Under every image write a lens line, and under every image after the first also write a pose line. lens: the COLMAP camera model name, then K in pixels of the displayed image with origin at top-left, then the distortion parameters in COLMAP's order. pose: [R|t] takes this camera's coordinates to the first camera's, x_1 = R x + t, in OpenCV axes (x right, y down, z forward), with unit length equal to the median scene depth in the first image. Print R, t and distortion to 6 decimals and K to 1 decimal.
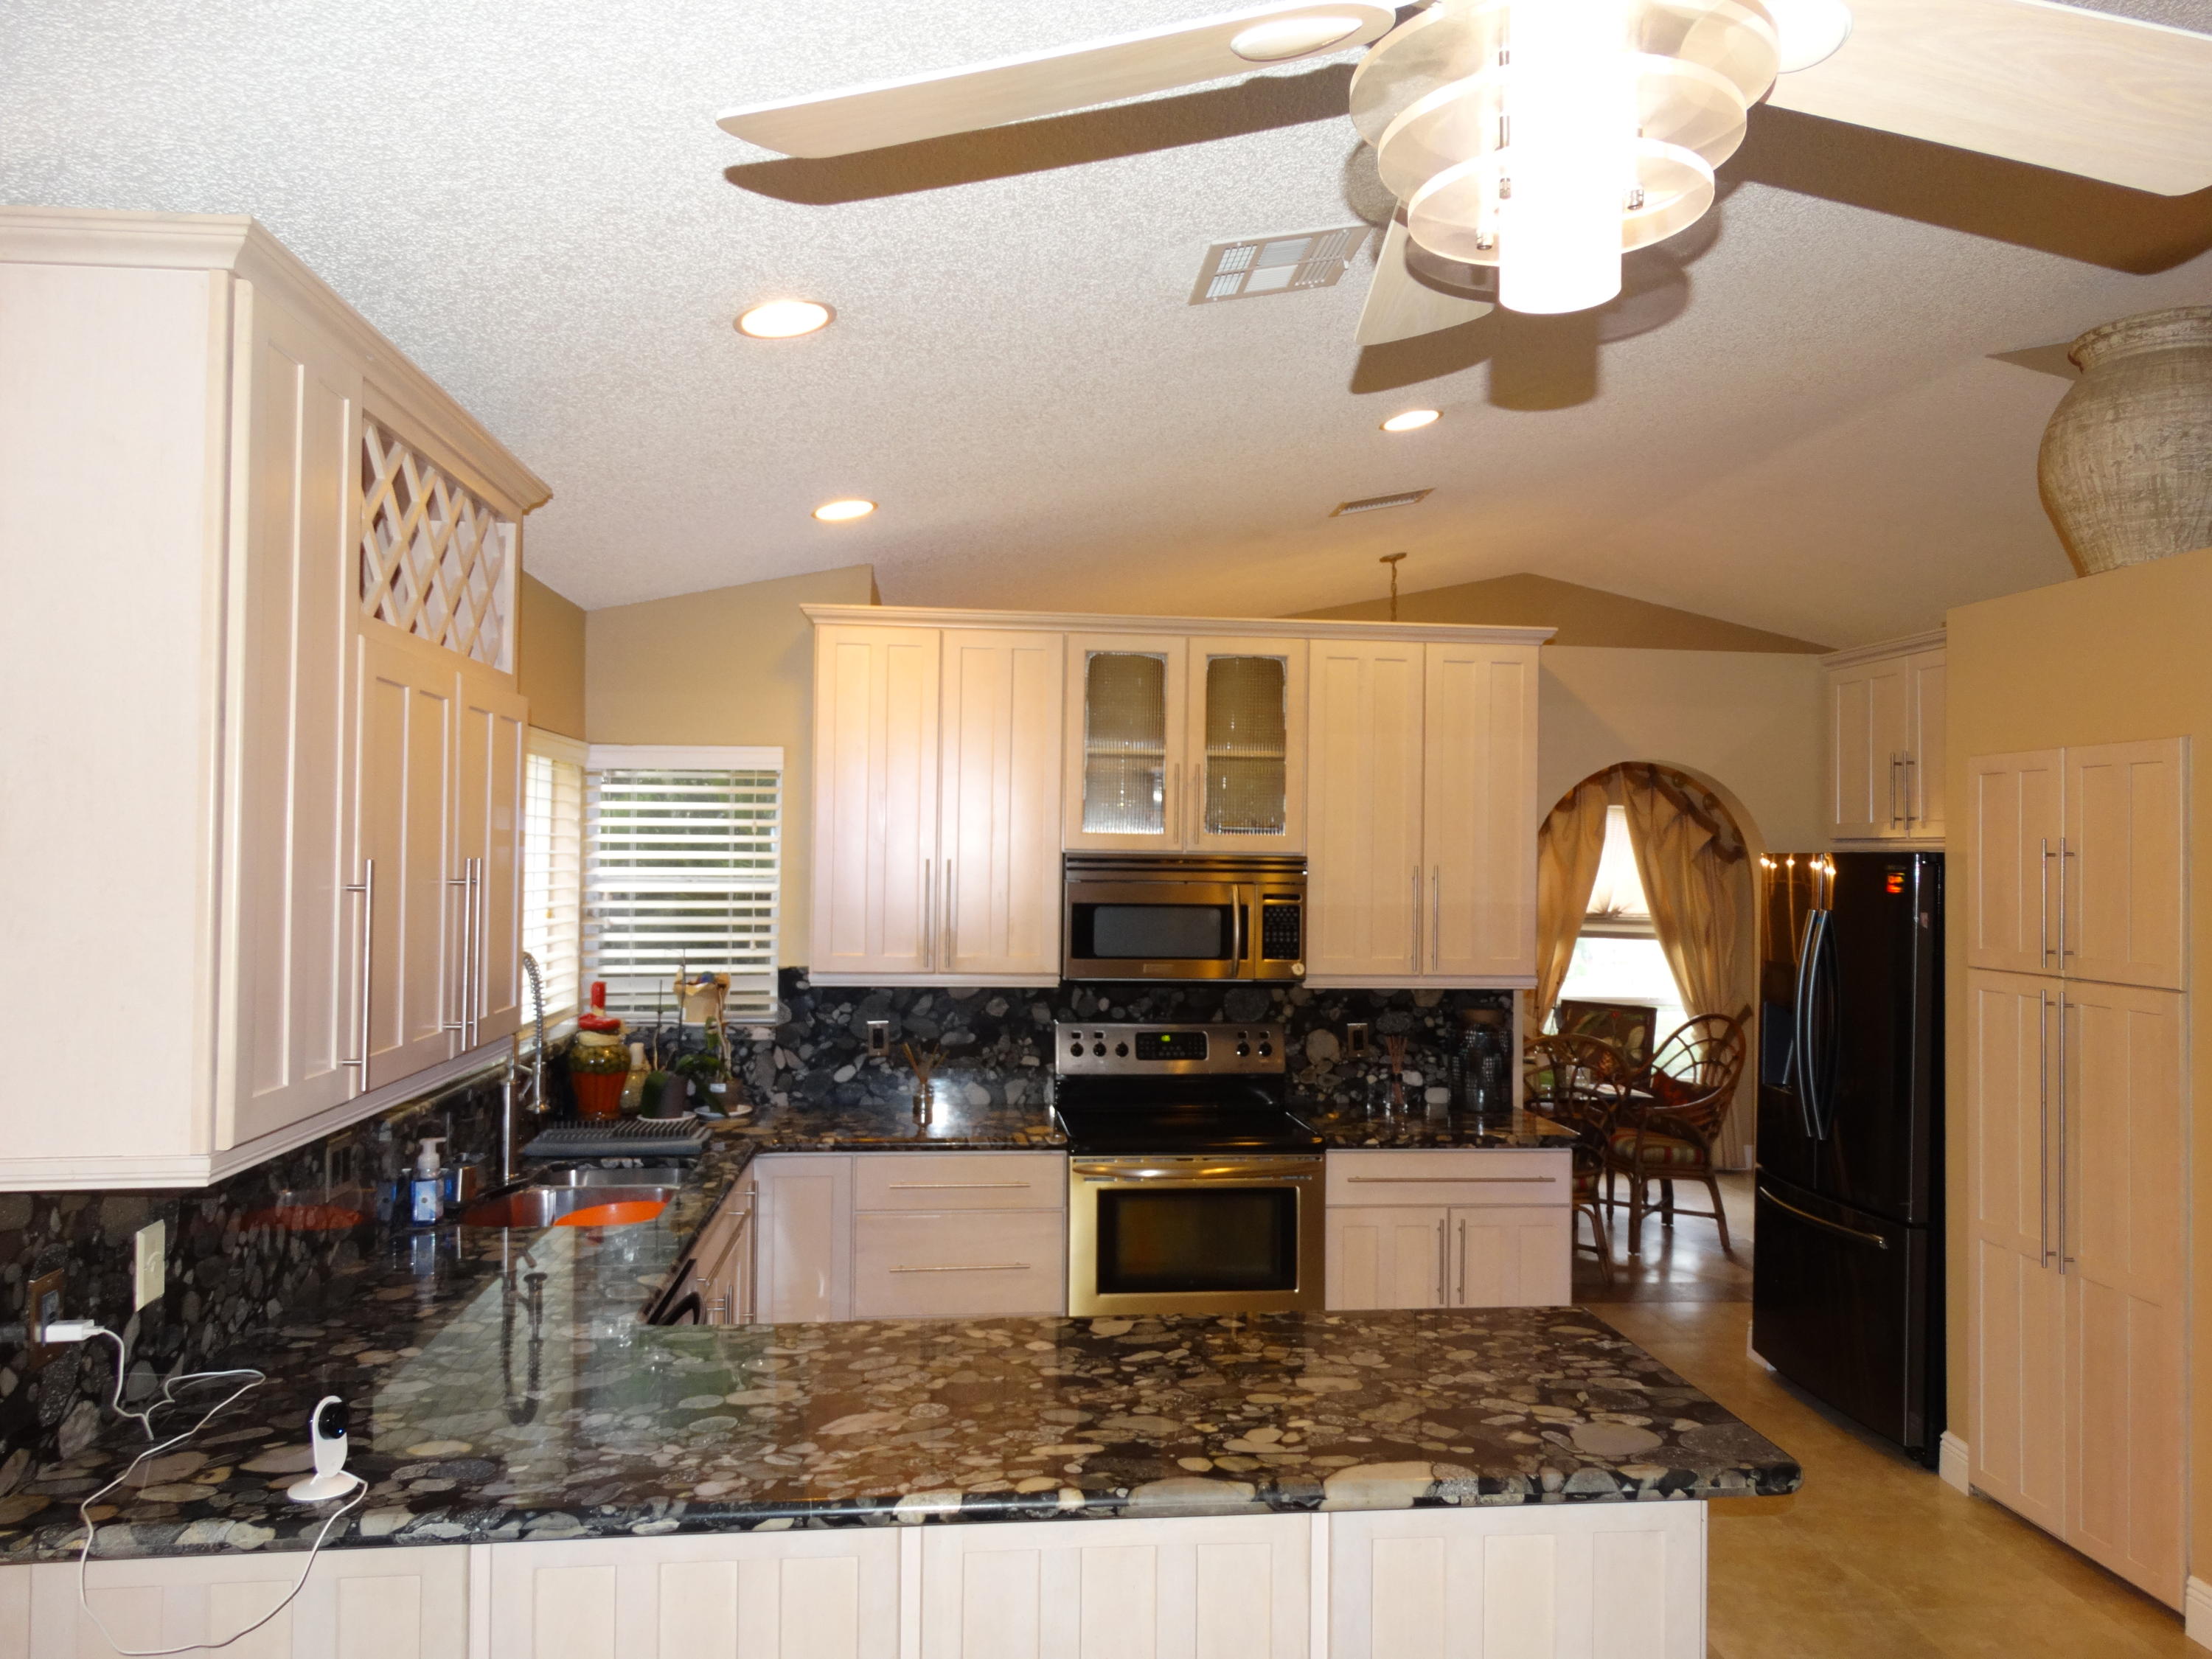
lens RADIAL K [[1577.9, 0, 1106.0], [0, 1577.9, 829.5], [0, 0, 1]] dist [0.004550, -0.004639]
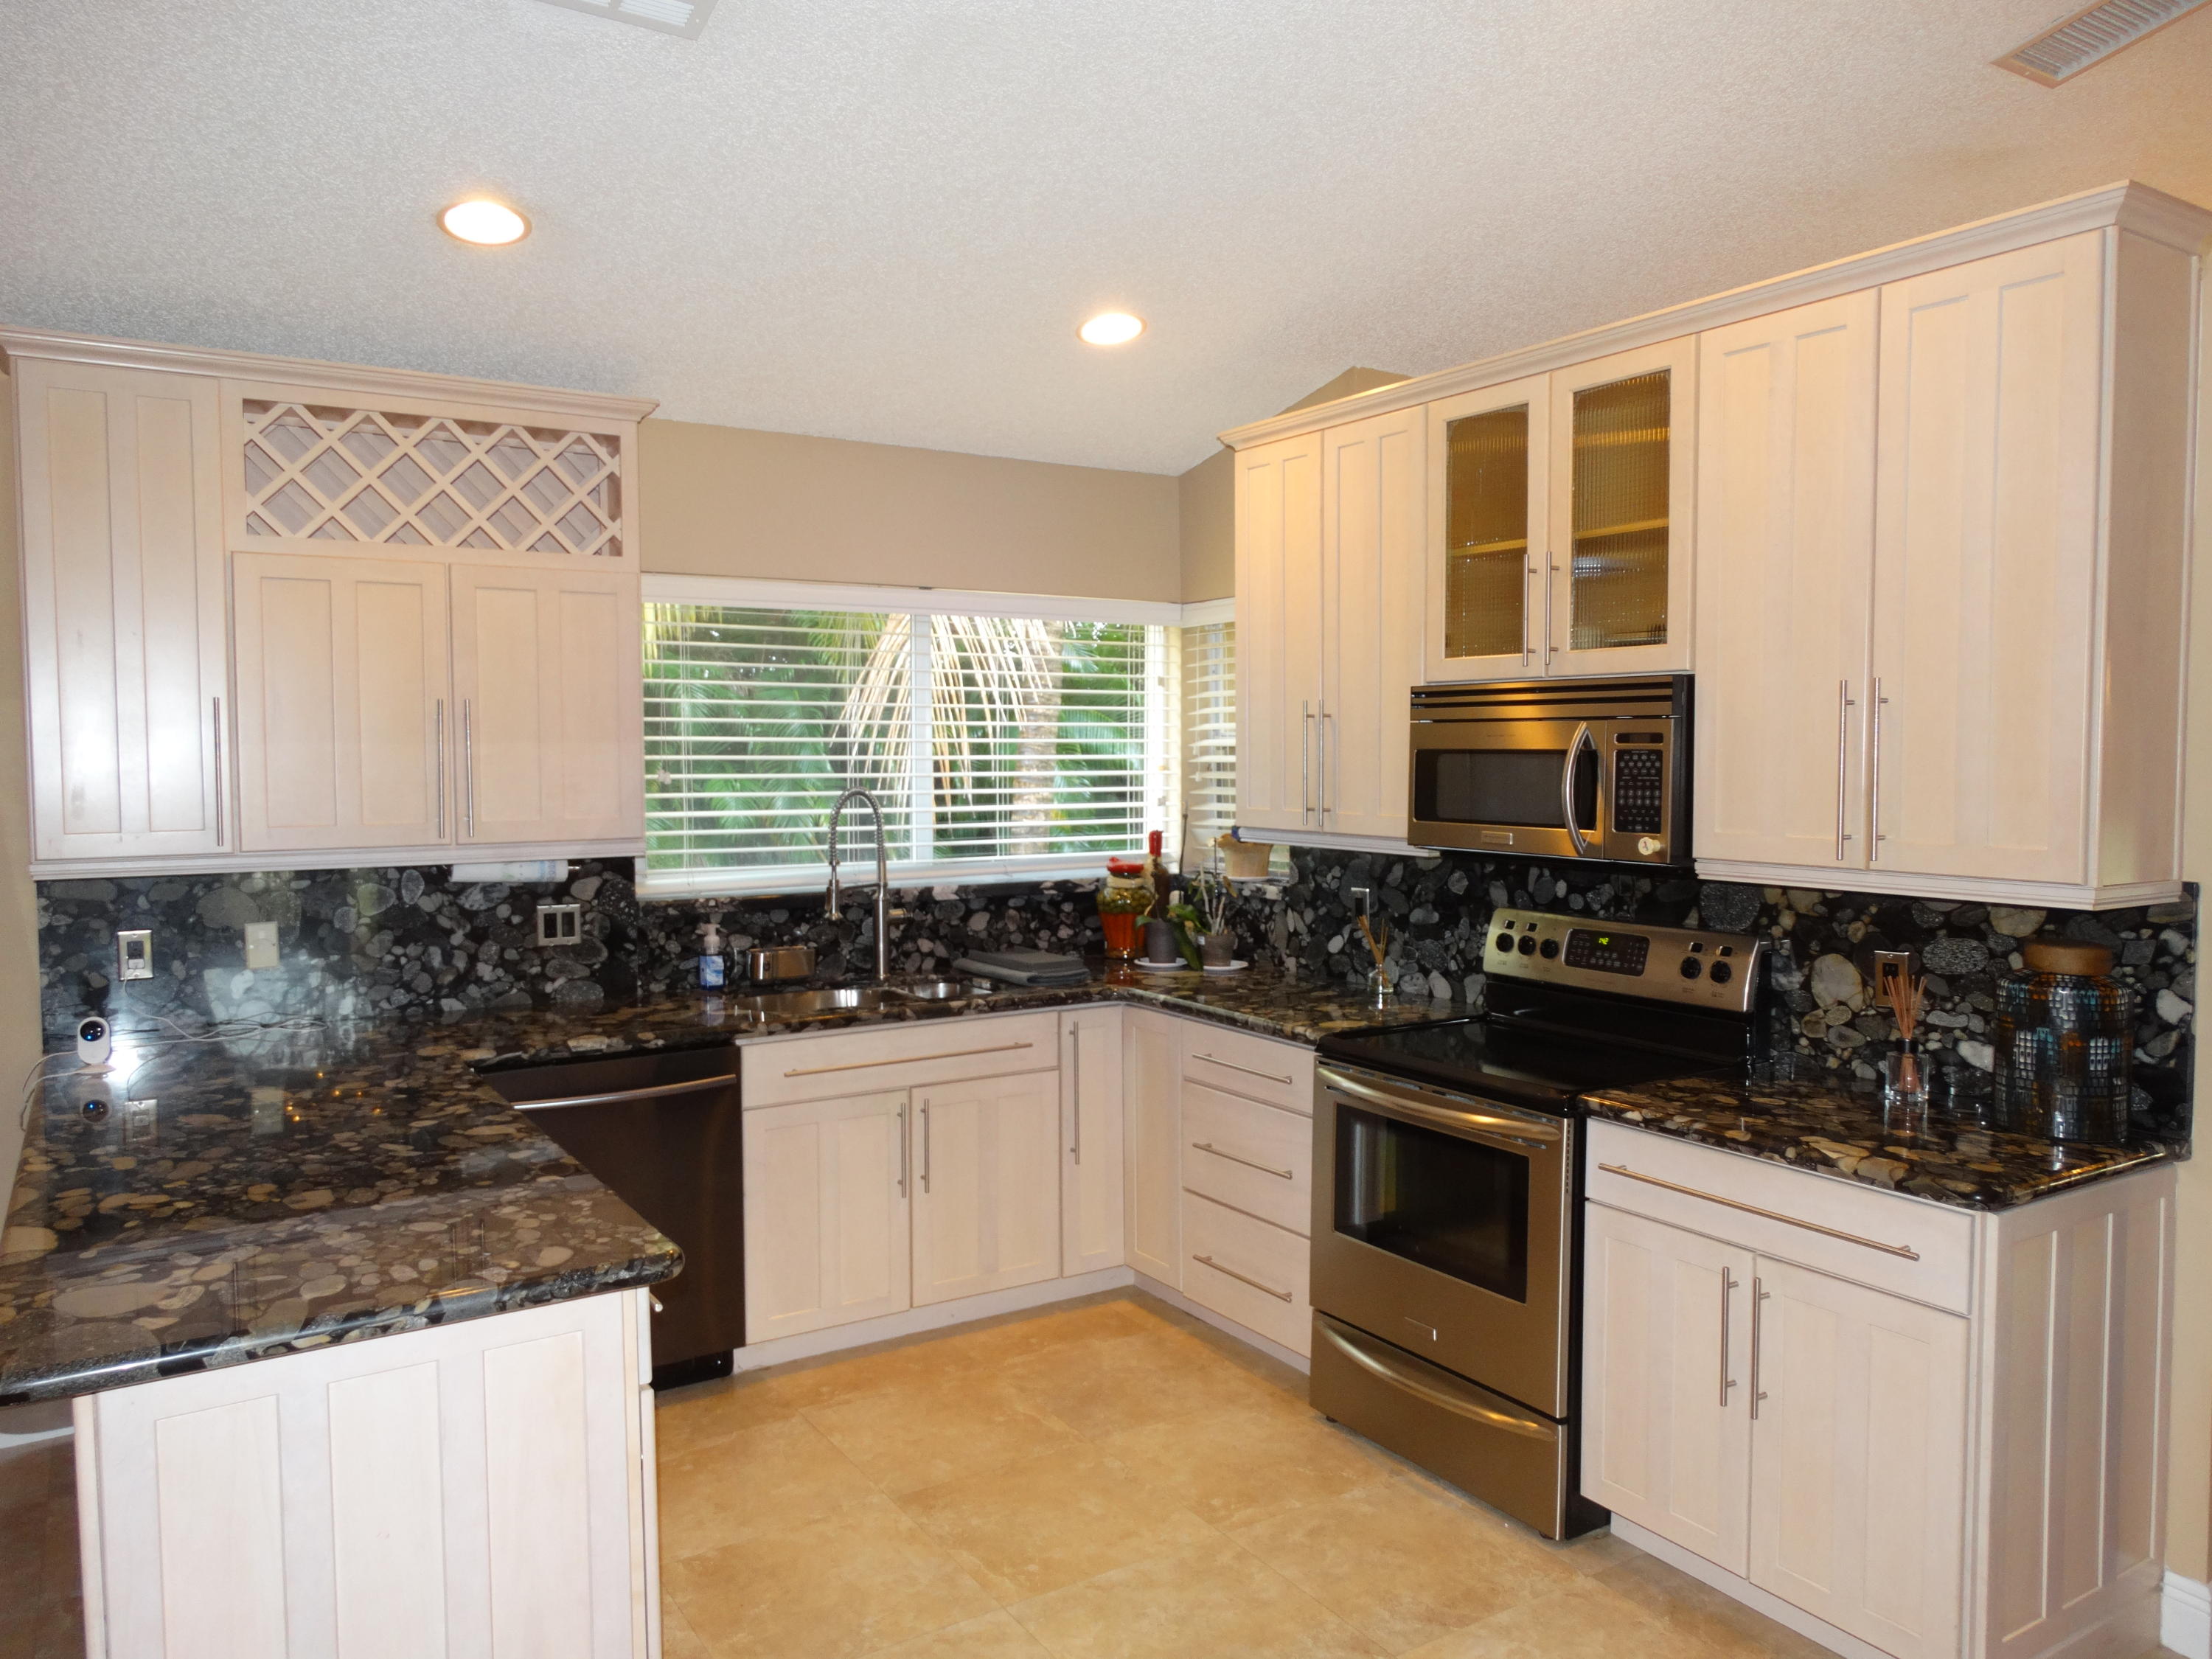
lens RADIAL K [[1569.4, 0, 1103.6], [0, 1569.4, 822.6], [0, 0, 1]] dist [0.005637, 0.003443]
pose [[0.444336, 0.029613, -0.895371, 0.594892], [0.022674, 0.998762, 0.044284, 0.043282], [0.895573, -0.039979, 0.443114, 0.497370]]
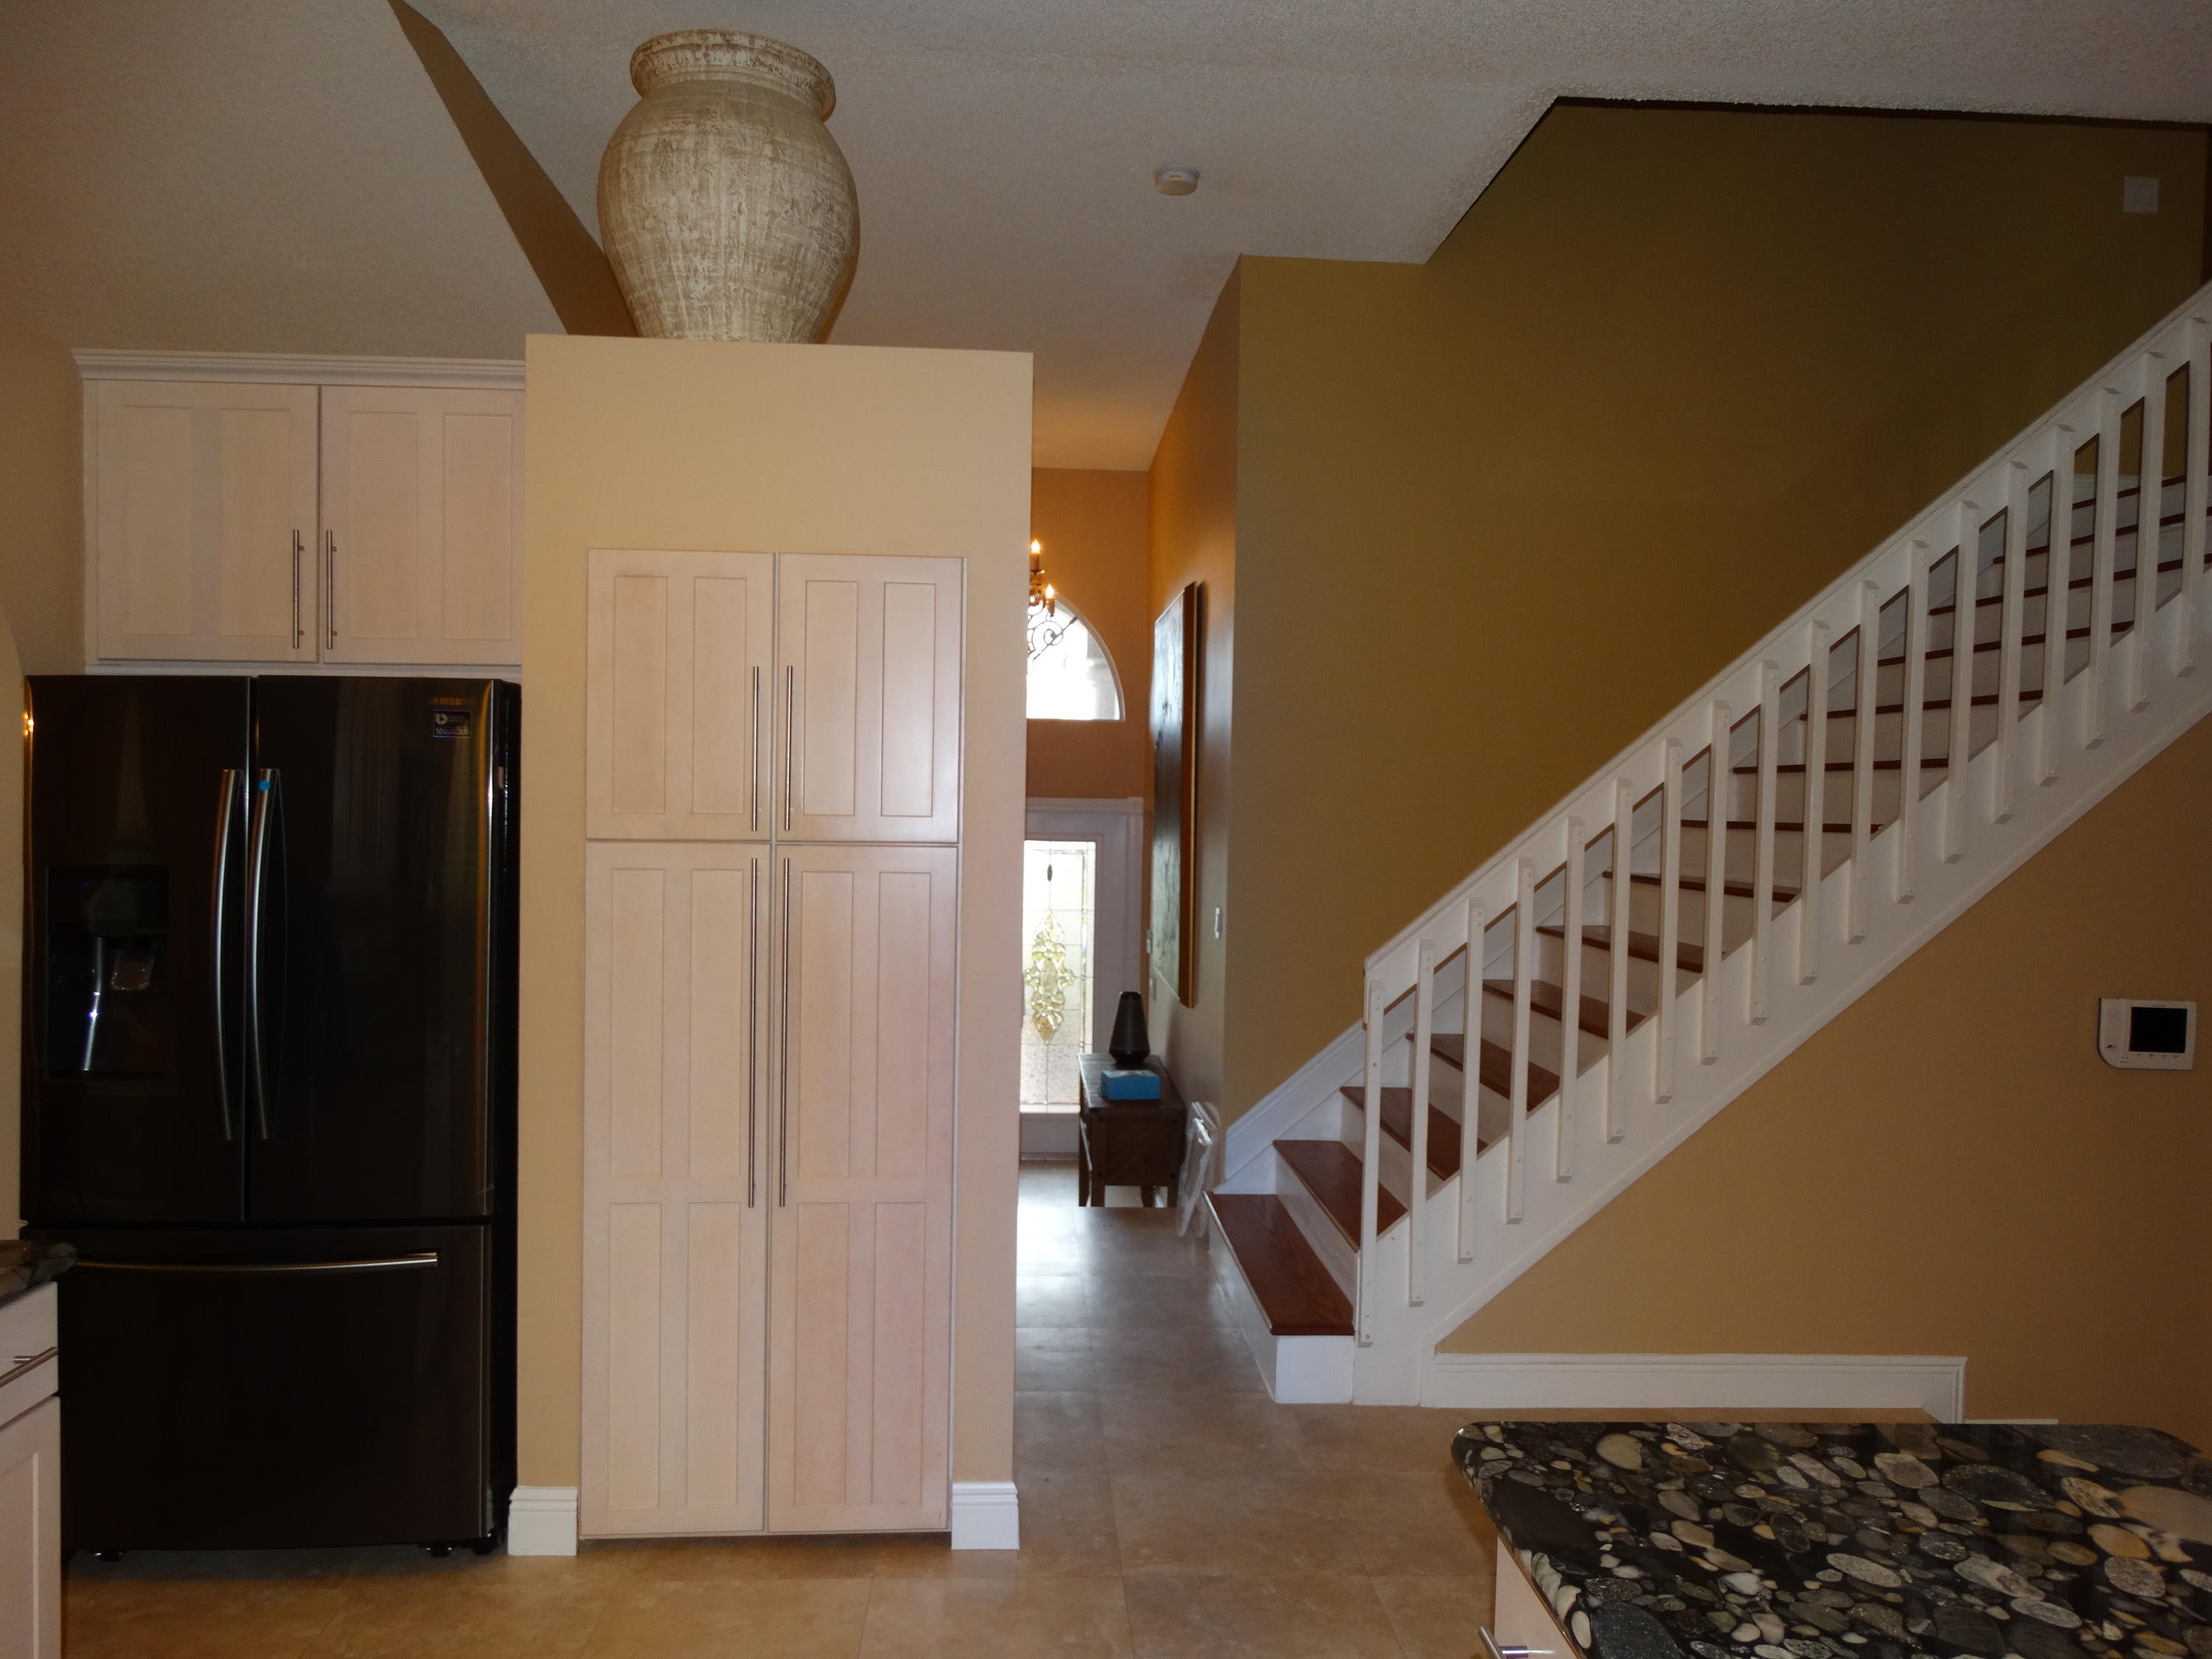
lens RADIAL K [[1598.3, 0, 1109.4], [0, 1598.3, 819.7], [0, 0, 1]] dist [0.008904, 0.002688]
pose [[0.037933, -0.034125, 0.998697, -0.158349], [-0.032704, 0.998839, 0.035372, 0.038506], [-0.998745, -0.034003, 0.036773, 0.641637]]
